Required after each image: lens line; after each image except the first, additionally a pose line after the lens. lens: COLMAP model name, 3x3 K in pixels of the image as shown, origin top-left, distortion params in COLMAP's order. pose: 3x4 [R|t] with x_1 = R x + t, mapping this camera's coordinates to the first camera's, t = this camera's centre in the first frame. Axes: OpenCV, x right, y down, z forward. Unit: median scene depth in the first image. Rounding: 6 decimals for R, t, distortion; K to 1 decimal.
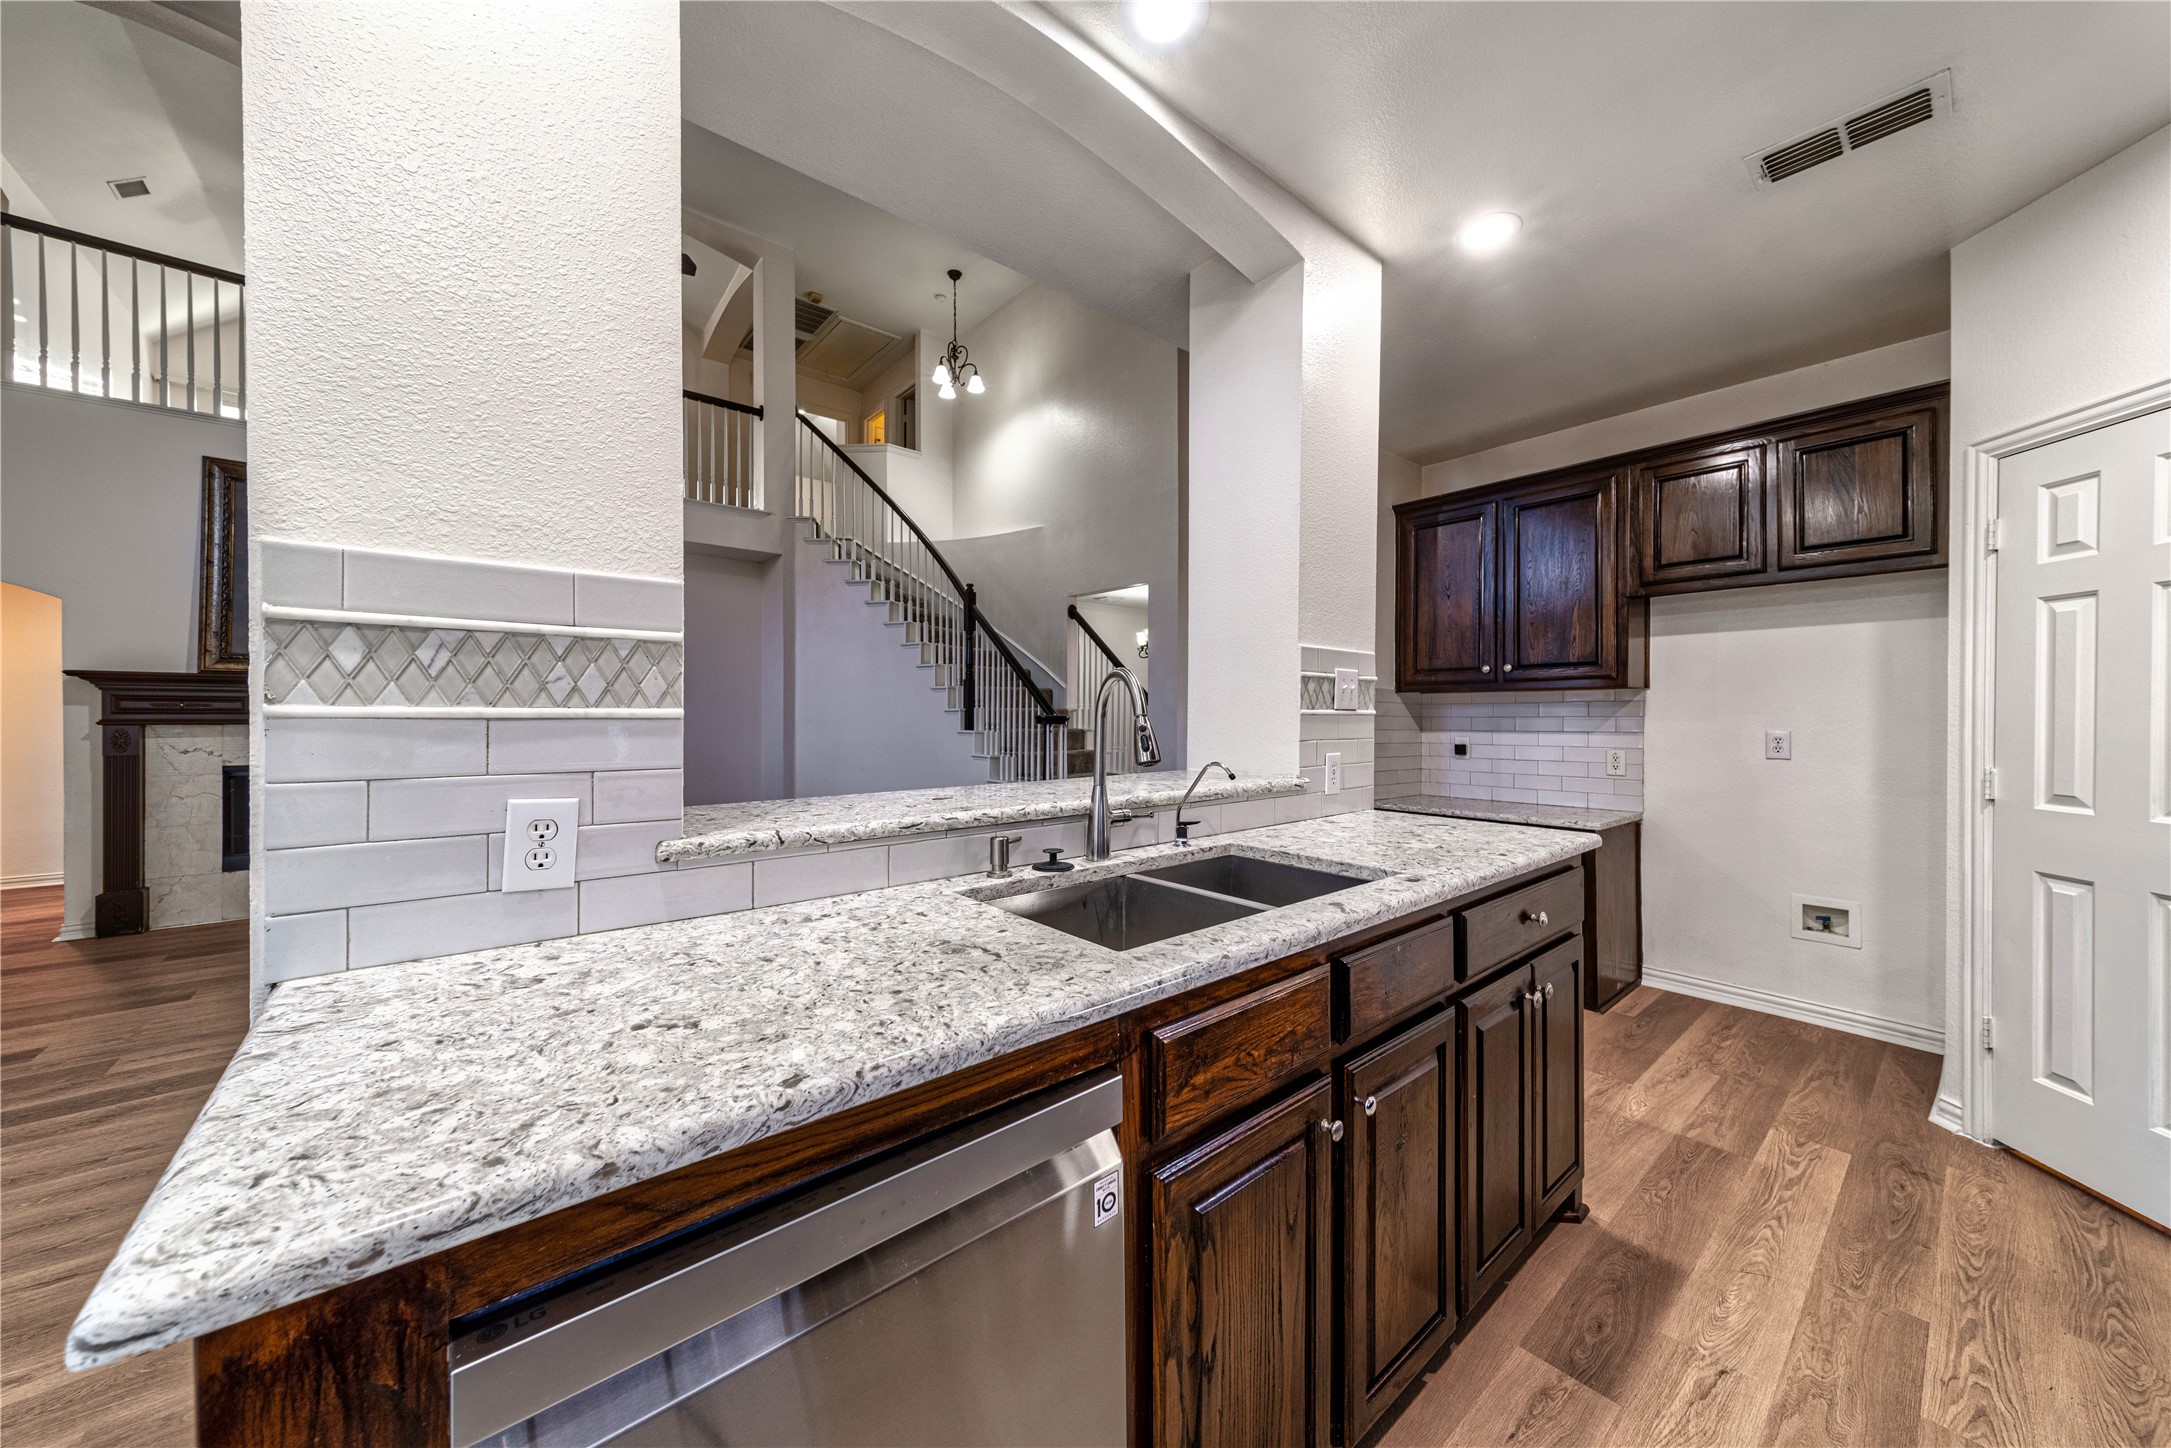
lens RADIAL K [[752.5, 0, 1105.2], [0, 752.5, 715.6], [0, 0, 1]] dist [0.008424, -0.000134]
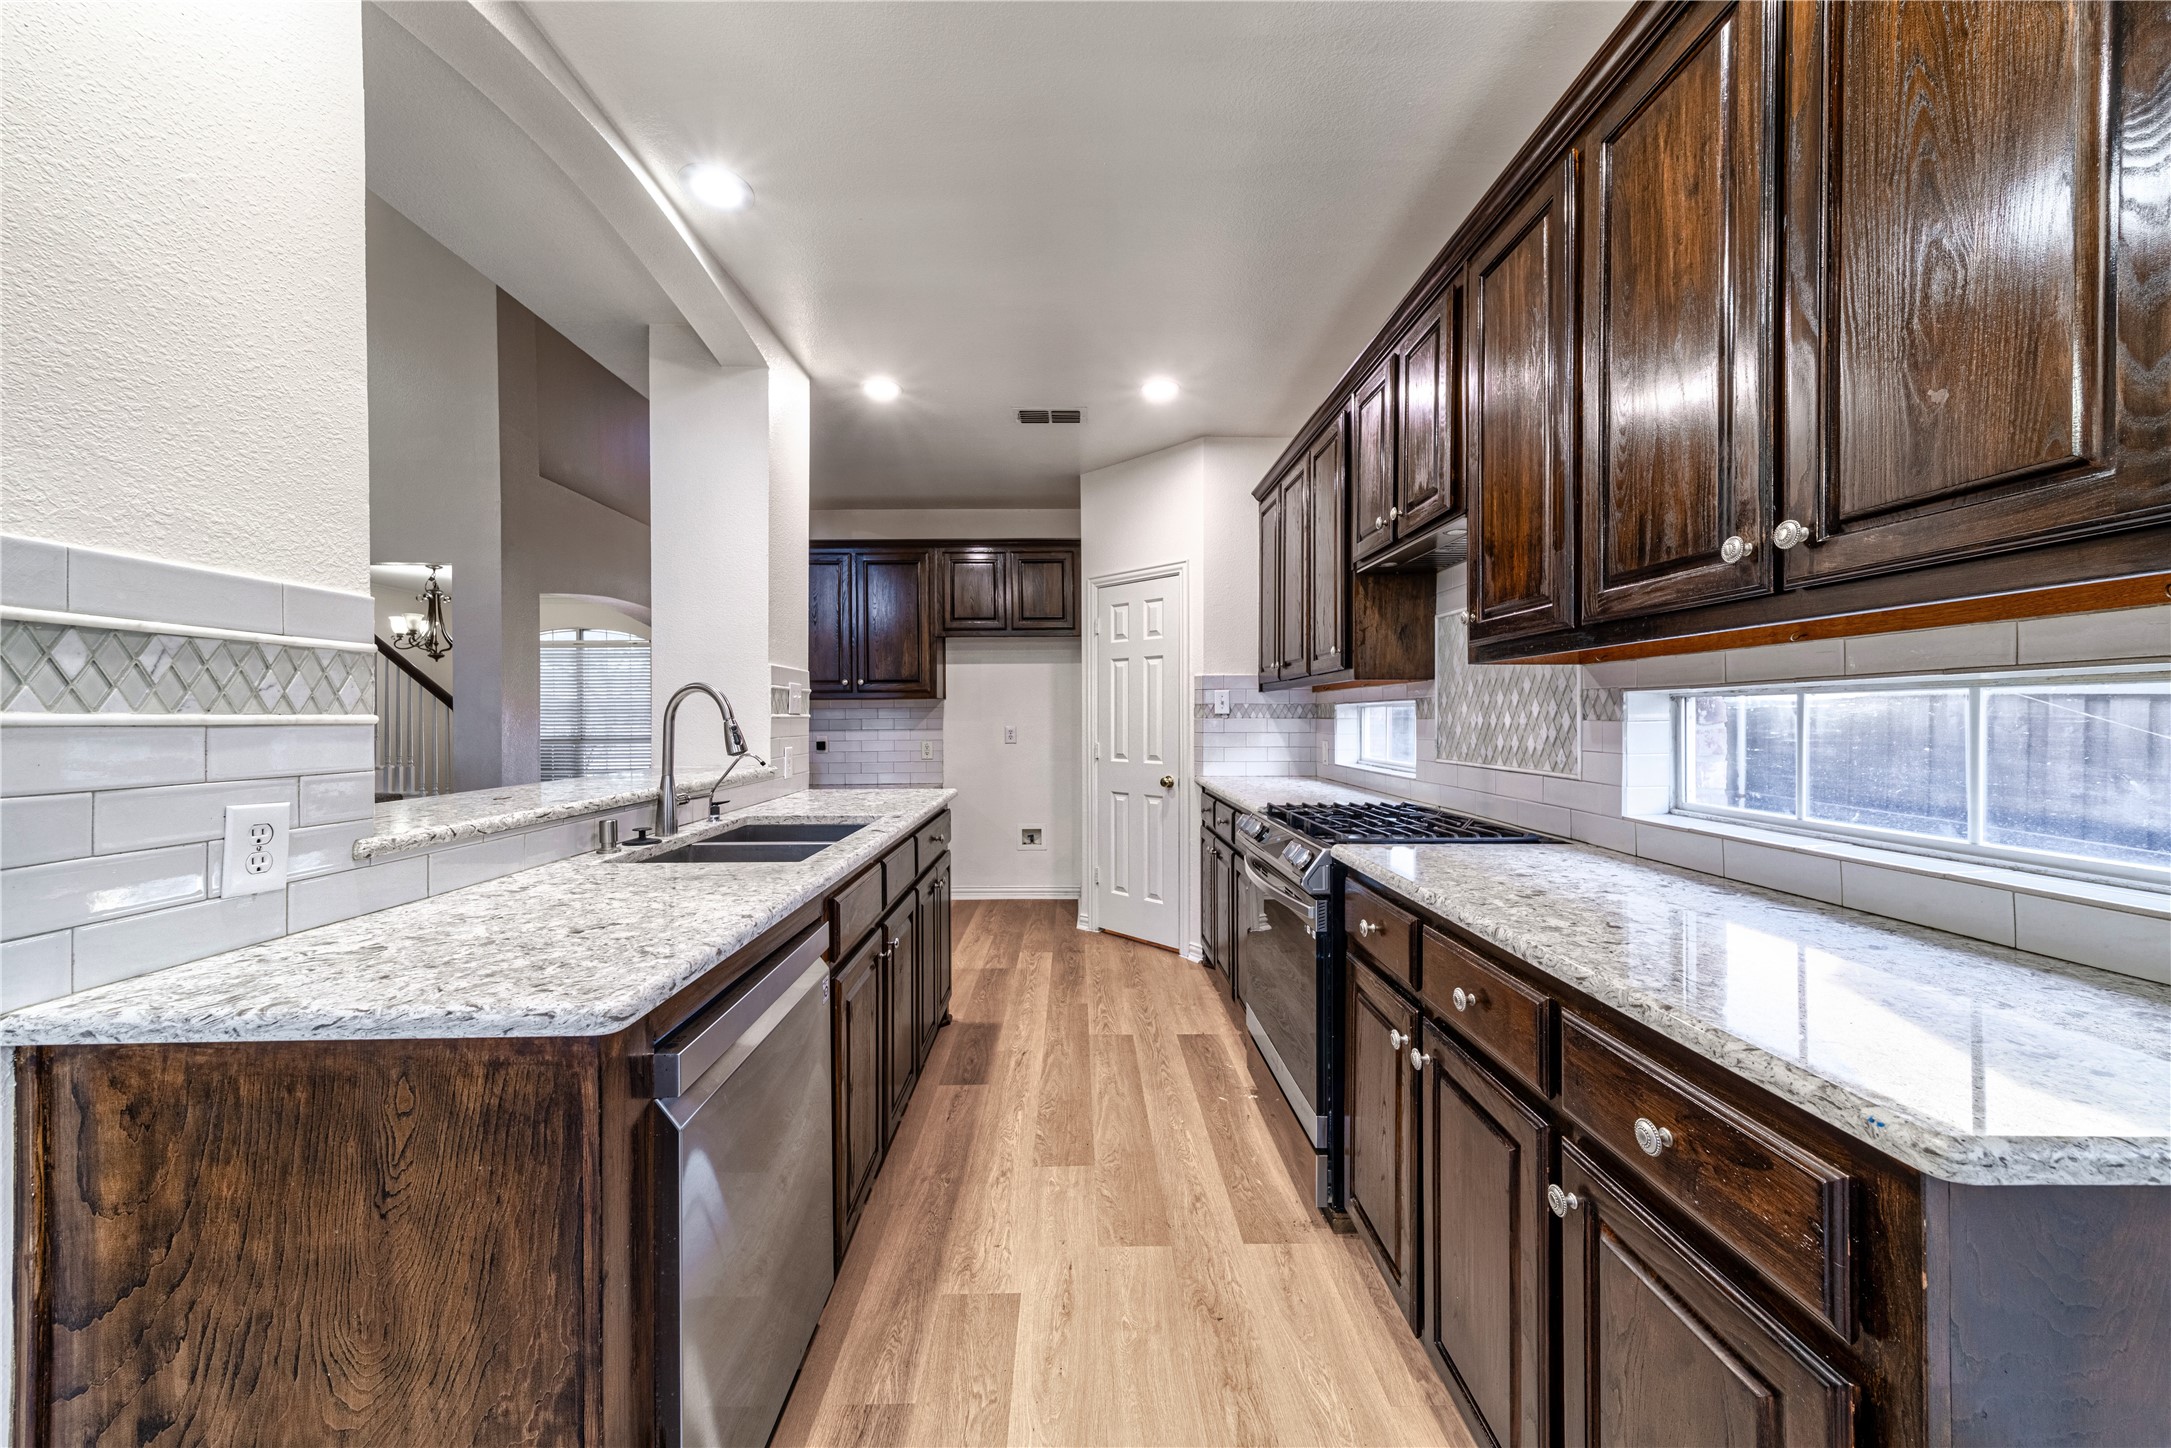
lens RADIAL K [[839.0, 0, 1094.1], [0, 839.0, 722.4], [0, 0, 1]] dist [0.009059, -0.000108]
pose [[0.619130, -0.010630, 0.785216, -0.680207], [0.008011, 0.999942, 0.007221, 0.000630], [-0.785247, 0.001819, 0.619179, -0.427106]]
